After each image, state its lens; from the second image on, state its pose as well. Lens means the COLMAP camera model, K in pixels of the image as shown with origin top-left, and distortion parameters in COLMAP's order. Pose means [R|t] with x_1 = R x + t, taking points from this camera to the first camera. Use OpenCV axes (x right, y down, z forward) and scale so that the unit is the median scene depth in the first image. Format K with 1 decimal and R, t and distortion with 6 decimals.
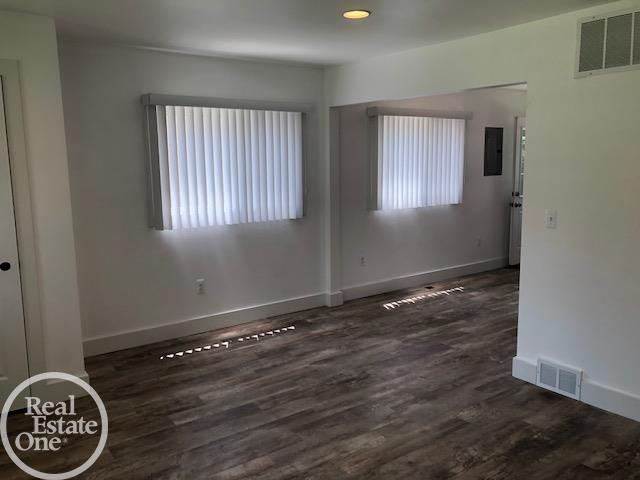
lens RADIAL K [[525.5, 0, 317.8], [0, 525.5, 244.0], [0, 0, 1]] dist [0.036376, -0.033595]
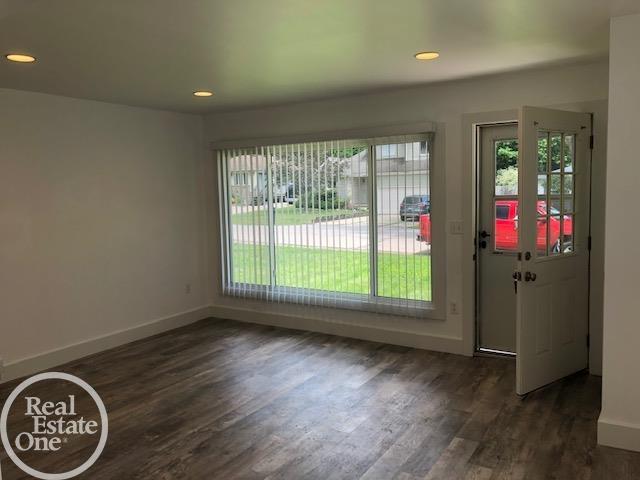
lens RADIAL K [[525.5, 0, 315.8], [0, 525.5, 239.7], [0, 0, 1]] dist [0.036376, -0.033595]
pose [[-0.928913, 0.067590, -0.364077, 0.336988], [-0.027912, 0.967623, 0.250850, -0.283002], [0.369245, 0.243180, -0.896952, 1.753039]]
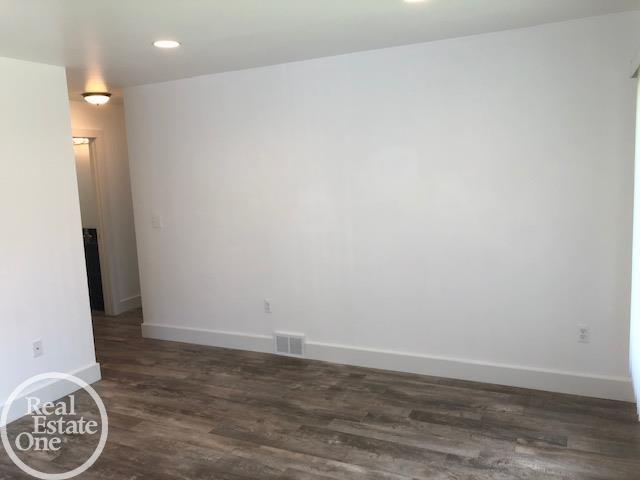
lens RADIAL K [[525.5, 0, 318.3], [0, 525.5, 244.7], [0, 0, 1]] dist [0.036376, -0.033595]
pose [[-0.470637, -0.100198, 0.876619, -0.624040], [0.197350, 0.956406, 0.215270, -0.135554], [-0.859973, 0.274315, -0.430346, 0.766204]]
